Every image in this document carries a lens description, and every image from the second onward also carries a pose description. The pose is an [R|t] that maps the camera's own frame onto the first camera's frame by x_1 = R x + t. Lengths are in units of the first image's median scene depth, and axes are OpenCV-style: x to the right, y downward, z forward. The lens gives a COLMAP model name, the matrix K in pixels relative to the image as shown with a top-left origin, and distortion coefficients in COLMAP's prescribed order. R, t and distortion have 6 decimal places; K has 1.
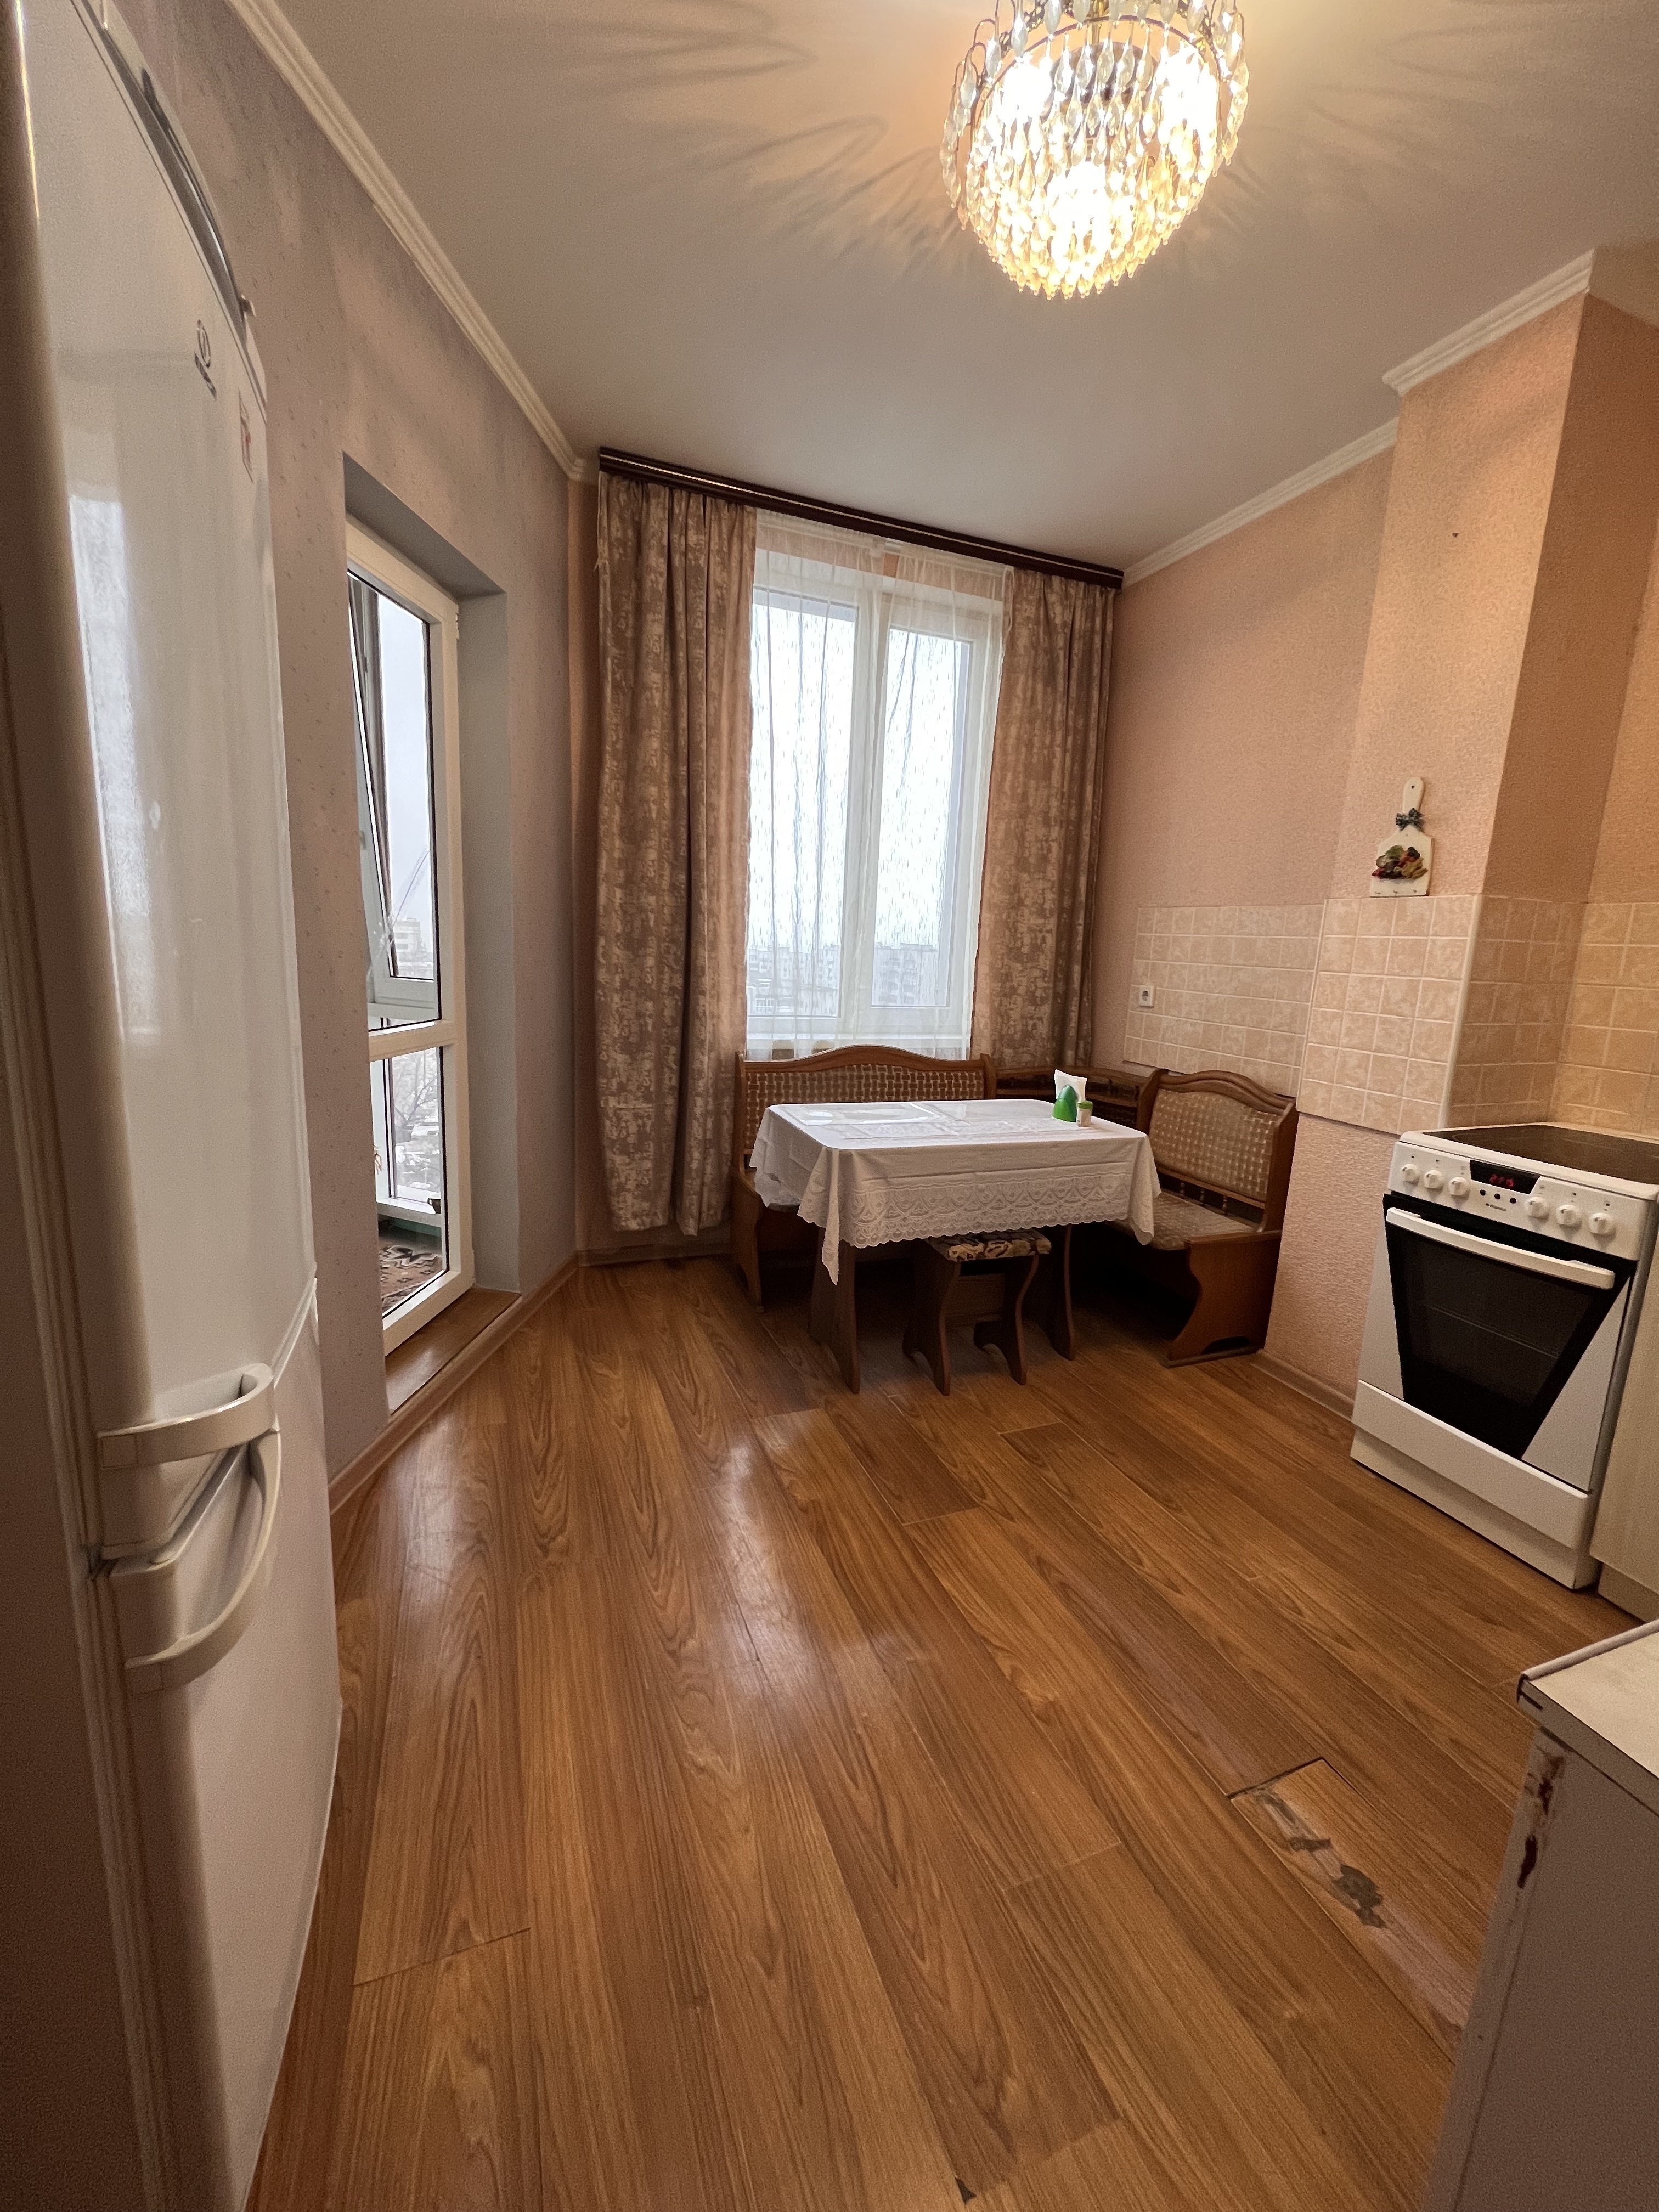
lens RADIAL K [[877.9, 0, 836.0], [0, 877.9, 1103.2], [0, 0, 1]] dist [-0.002869, 0.000467]
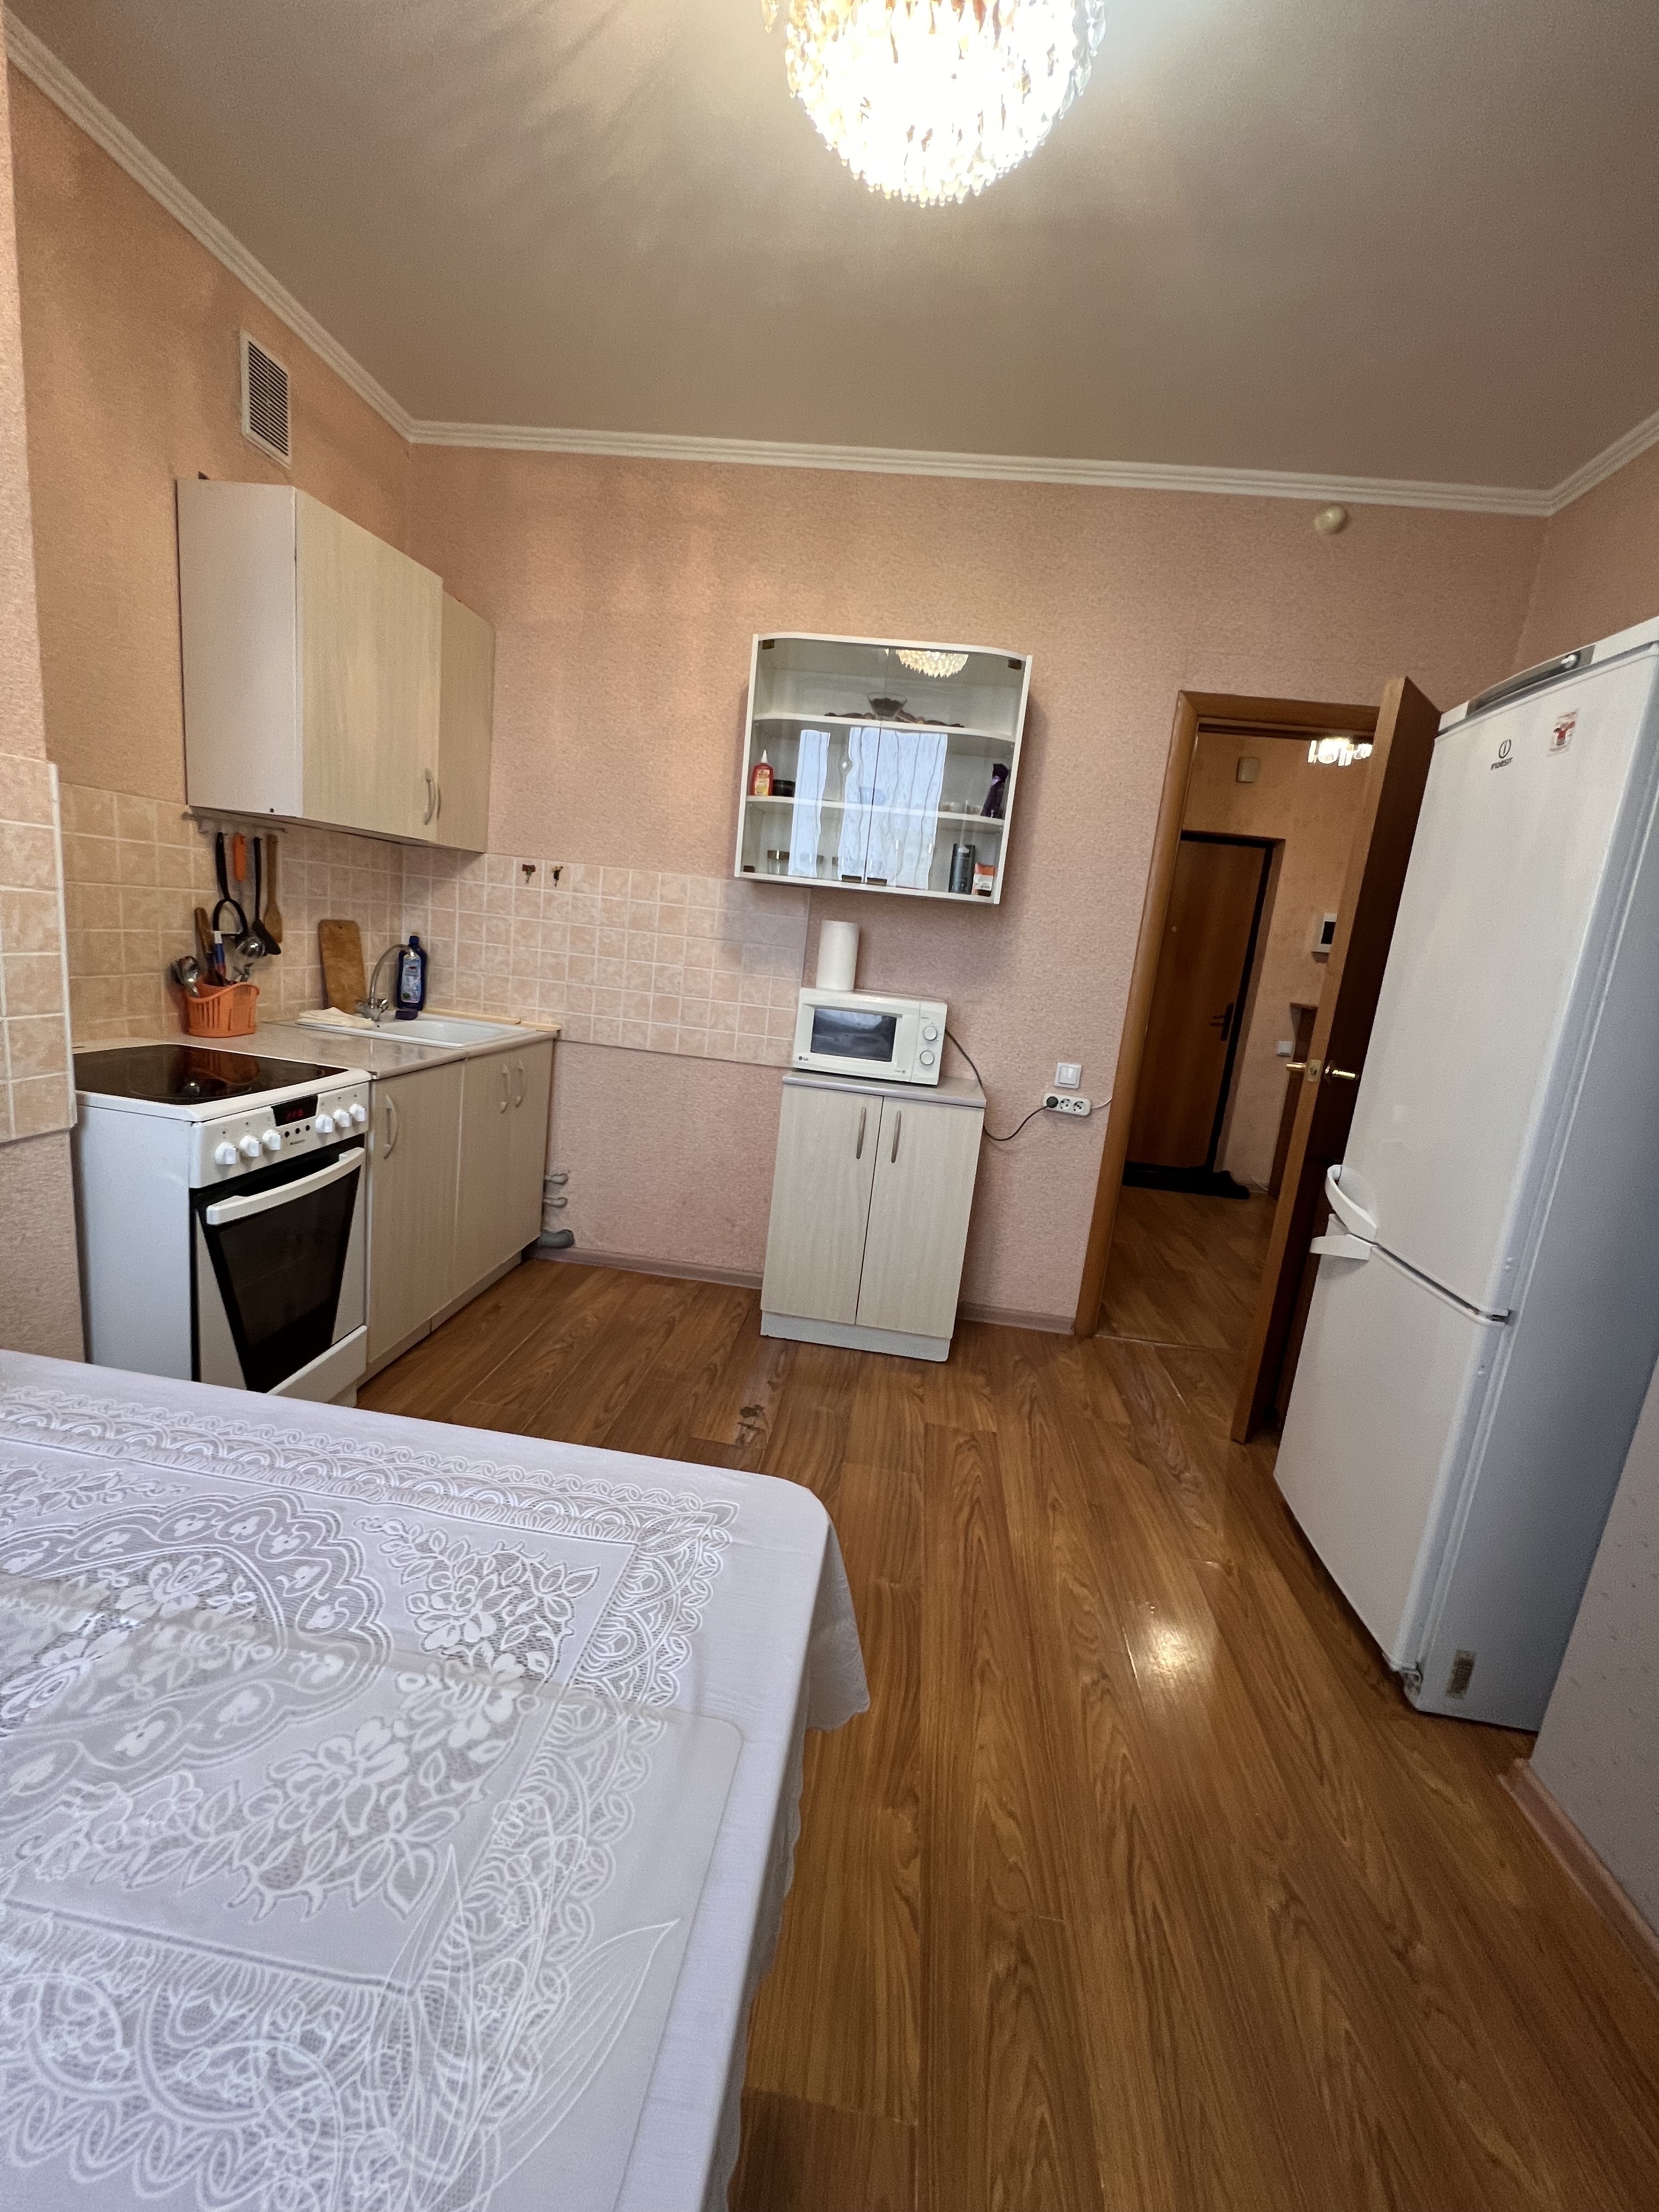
lens RADIAL K [[877.9, 0, 839.1], [0, 877.9, 1098.0], [0, 0, 1]] dist [-0.002869, 0.000467]
pose [[-0.878778, -0.217985, 0.424537, -0.126862], [-0.056439, 0.930813, 0.361113, -0.234212], [-0.473881, 0.293378, -0.830281, 1.147470]]
